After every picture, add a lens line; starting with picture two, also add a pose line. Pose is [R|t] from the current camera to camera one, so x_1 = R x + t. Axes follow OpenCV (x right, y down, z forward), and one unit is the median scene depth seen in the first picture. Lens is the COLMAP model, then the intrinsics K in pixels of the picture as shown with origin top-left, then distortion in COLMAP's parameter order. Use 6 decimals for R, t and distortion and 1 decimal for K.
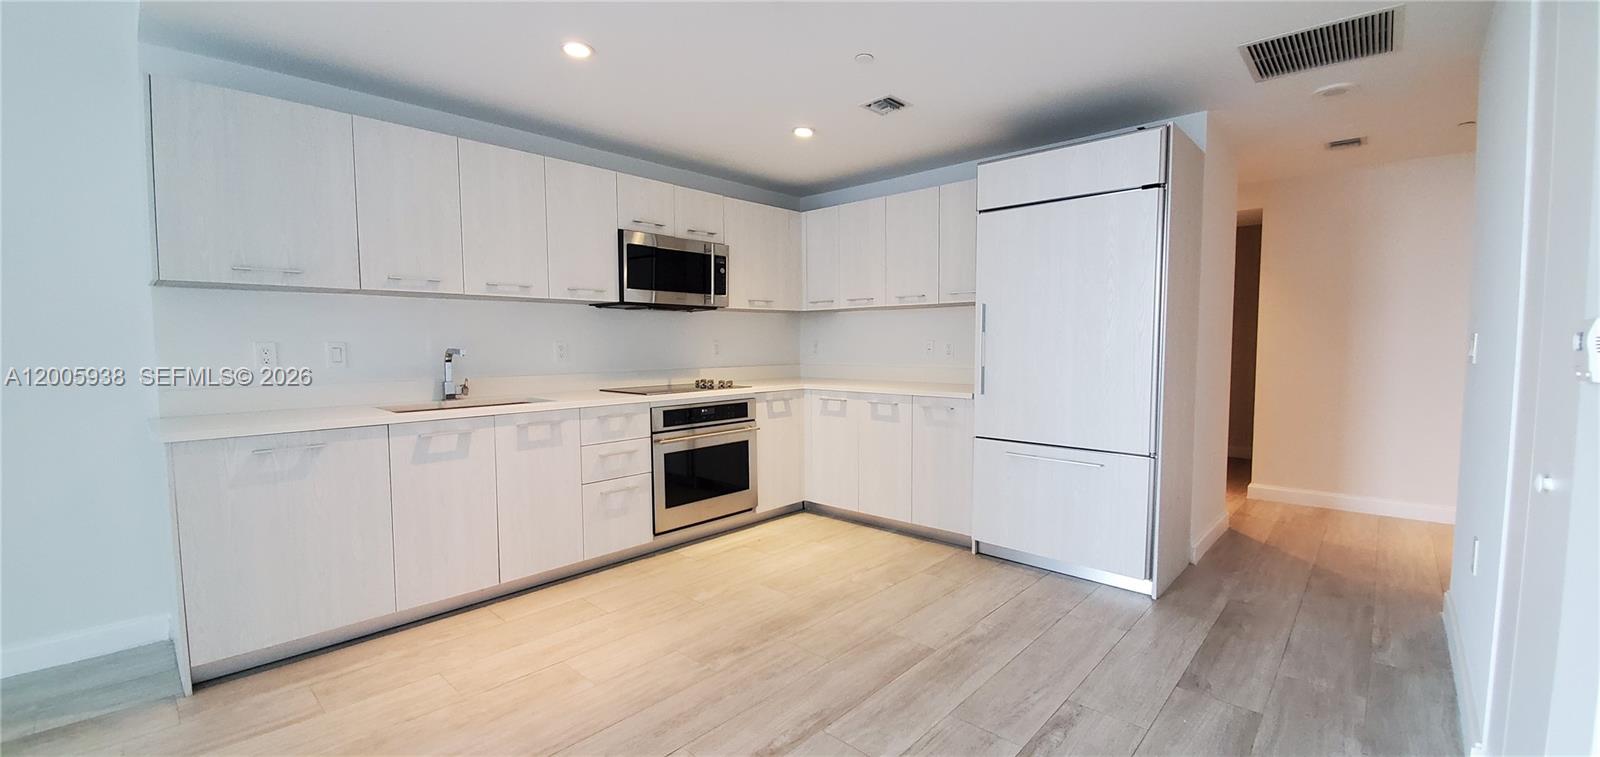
lens RADIAL K [[635.8, 0, 823.2], [0, 635.8, 383.6], [0, 0, 1]] dist [0.001733, -0.000471]
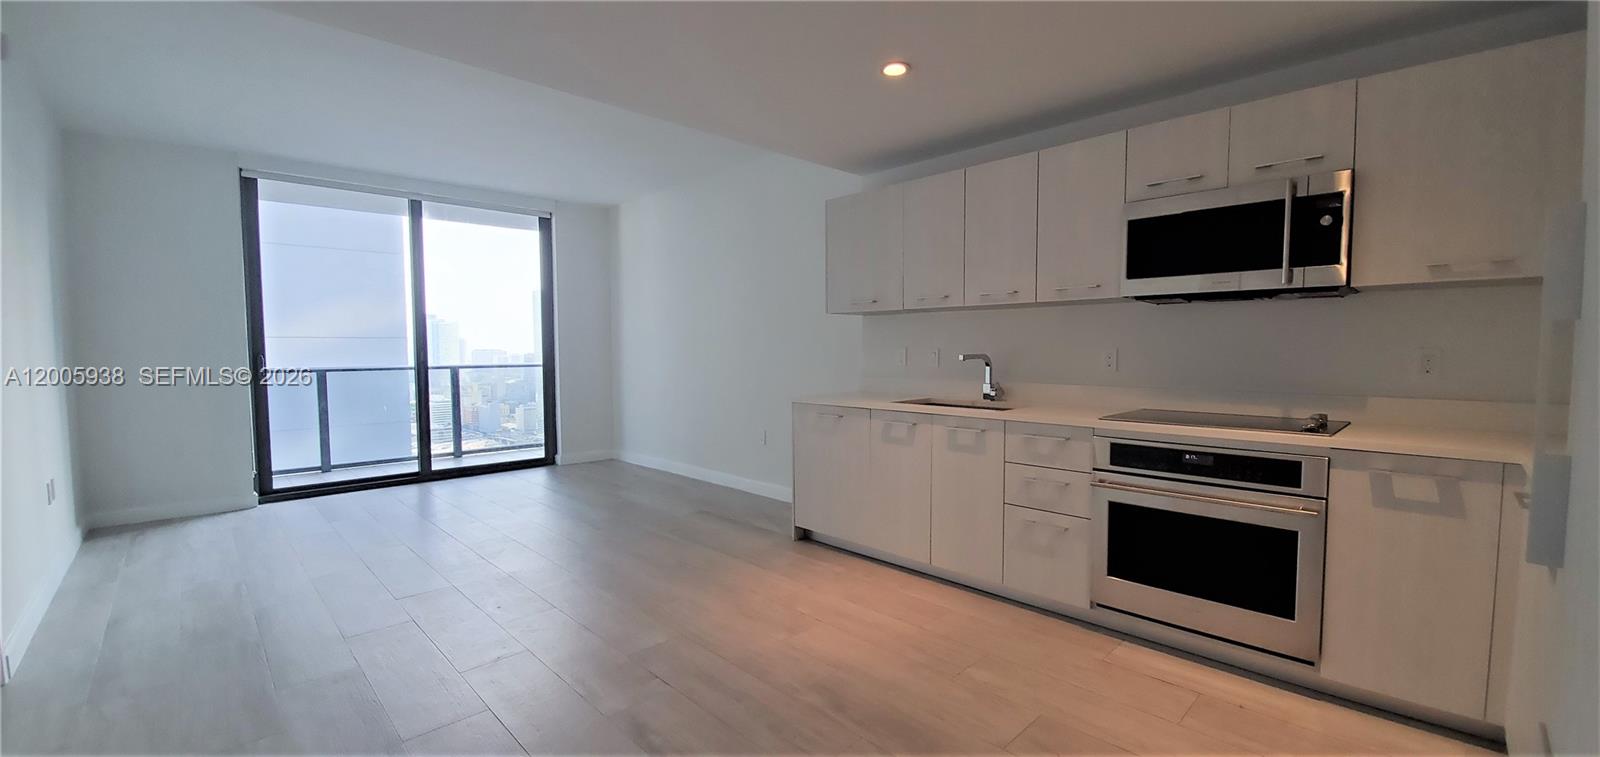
lens RADIAL K [[635.8, 0, 823.2], [0, 635.8, 383.6], [0, 0, 1]] dist [0.001733, -0.000471]
pose [[-0.052547, 0.059316, -0.996855, 0.483417], [-0.063972, 0.995984, 0.062636, -0.048775], [0.996567, 0.067062, -0.048542, 0.682147]]
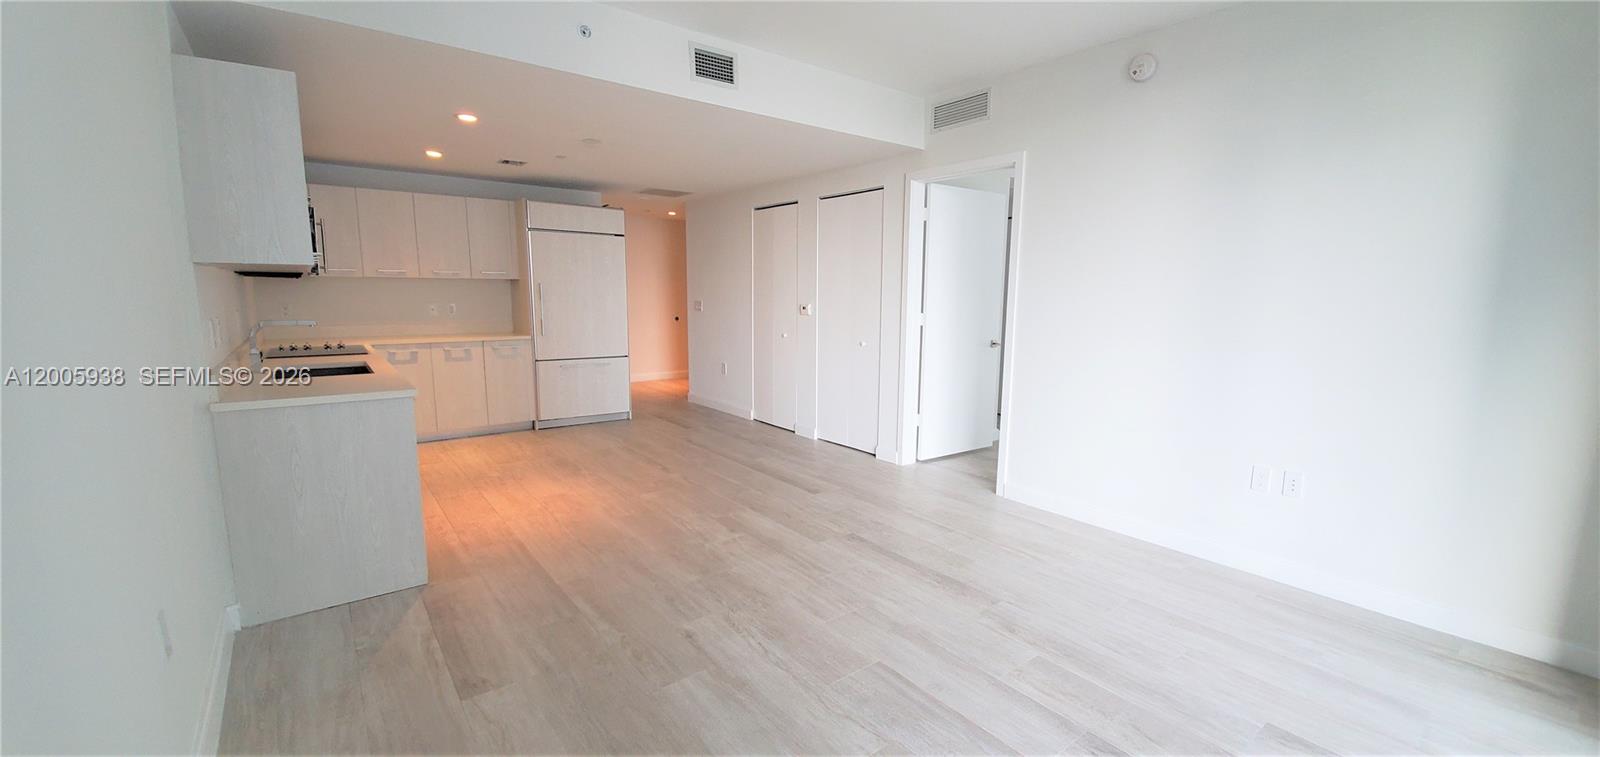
lens RADIAL K [[635.8, 0, 823.2], [0, 635.8, 383.6], [0, 0, 1]] dist [0.001733, -0.000471]
pose [[0.162664, -0.136606, 0.977179, -1.276011], [0.054849, 0.990090, 0.129280, -0.033947], [-0.985156, 0.032568, 0.168545, -0.046259]]
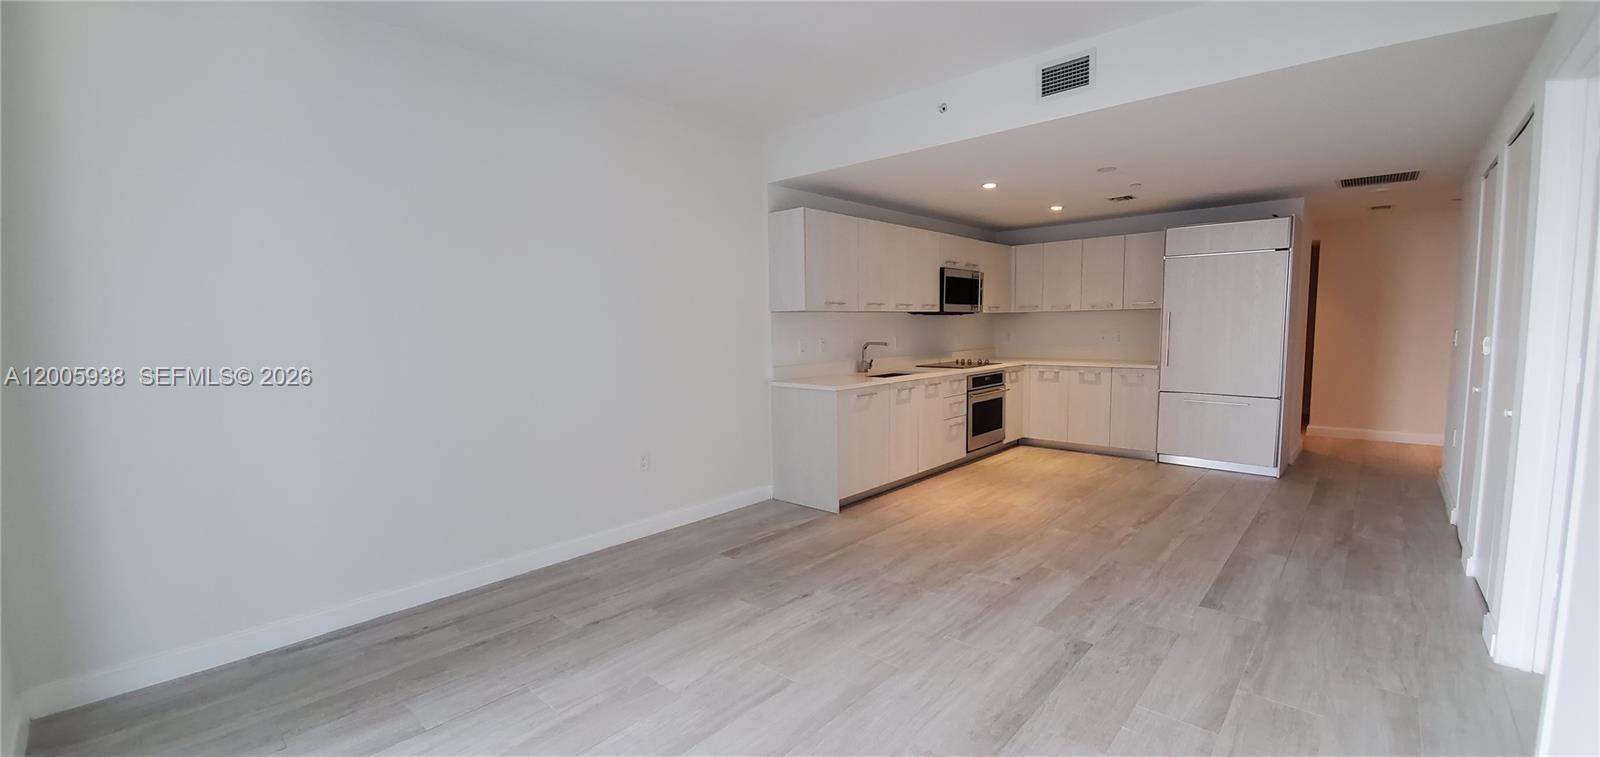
lens RADIAL K [[635.8, 0, 823.2], [0, 635.8, 383.6], [0, 0, 1]] dist [0.001733, -0.000471]
pose [[0.999917, -0.010886, 0.006907, -0.636126], [0.010676, 0.999501, 0.029725, 0.003923], [-0.007227, -0.029649, 0.999534, -0.641517]]
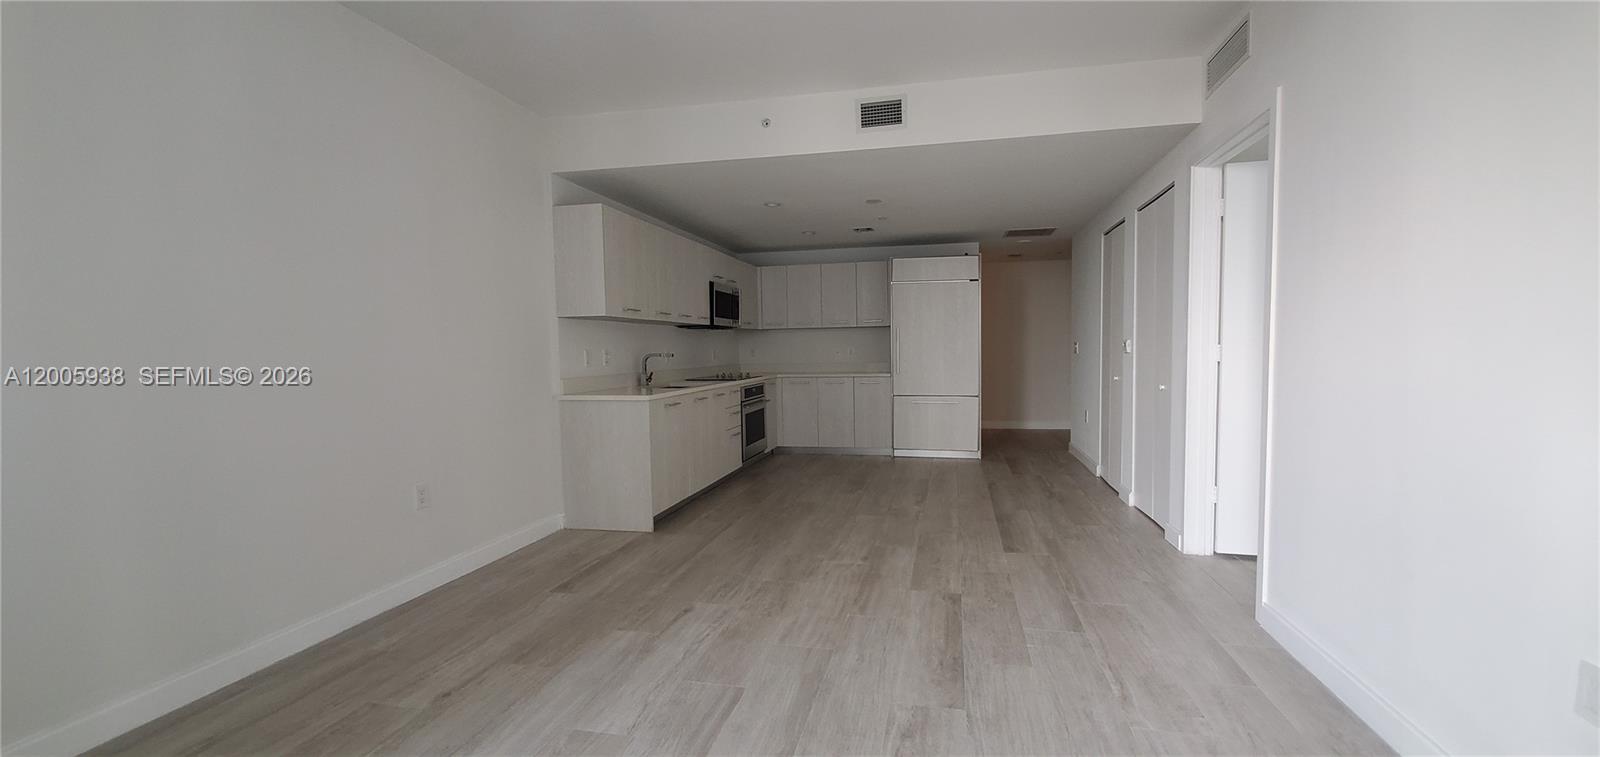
lens RADIAL K [[635.8, 0, 823.2], [0, 635.8, 383.6], [0, 0, 1]] dist [0.001733, -0.000471]
pose [[0.864140, -0.036356, 0.501936, -0.904490], [0.043736, 0.999039, -0.002935, 0.040932], [-0.501347, 0.024489, 0.864900, -0.573668]]
